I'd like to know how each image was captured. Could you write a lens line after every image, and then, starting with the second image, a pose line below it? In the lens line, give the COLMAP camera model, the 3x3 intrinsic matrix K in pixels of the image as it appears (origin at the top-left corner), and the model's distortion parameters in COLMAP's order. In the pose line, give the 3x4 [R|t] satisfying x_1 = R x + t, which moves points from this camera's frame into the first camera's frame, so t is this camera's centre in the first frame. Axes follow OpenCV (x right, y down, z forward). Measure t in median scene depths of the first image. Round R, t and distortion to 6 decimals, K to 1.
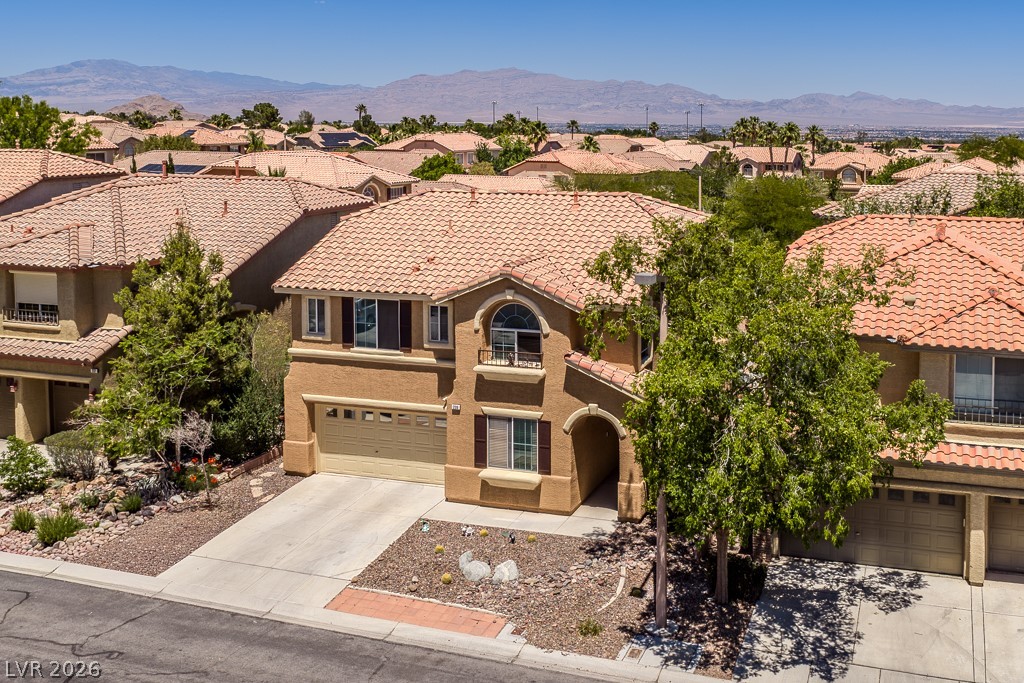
lens RADIAL K [[926.1, 0, 512.0], [0, 926.1, 341.5], [0, 0, 1]] dist [0.005551, -0.006025]
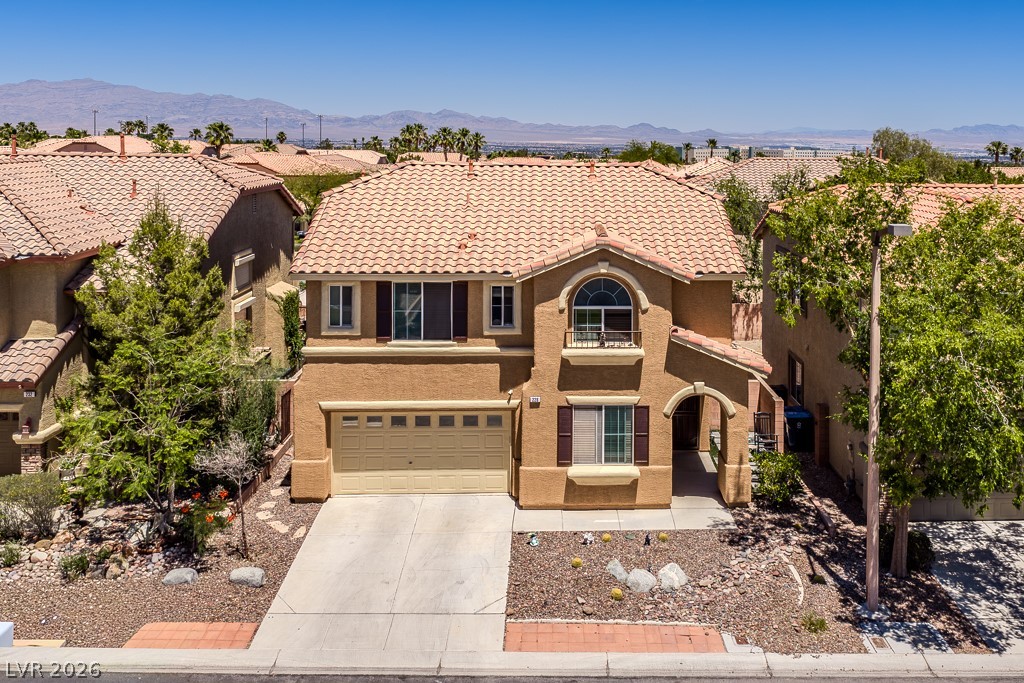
lens RADIAL K [[938.2, 0, 534.8], [0, 938.2, 303.9], [0, 0, 1]] dist [0.011797, -0.007292]
pose [[0.949333, -0.049040, 0.310423, -0.342640], [0.062431, 0.997492, -0.033345, 0.010443], [-0.308009, 0.051036, 0.950014, 0.156997]]
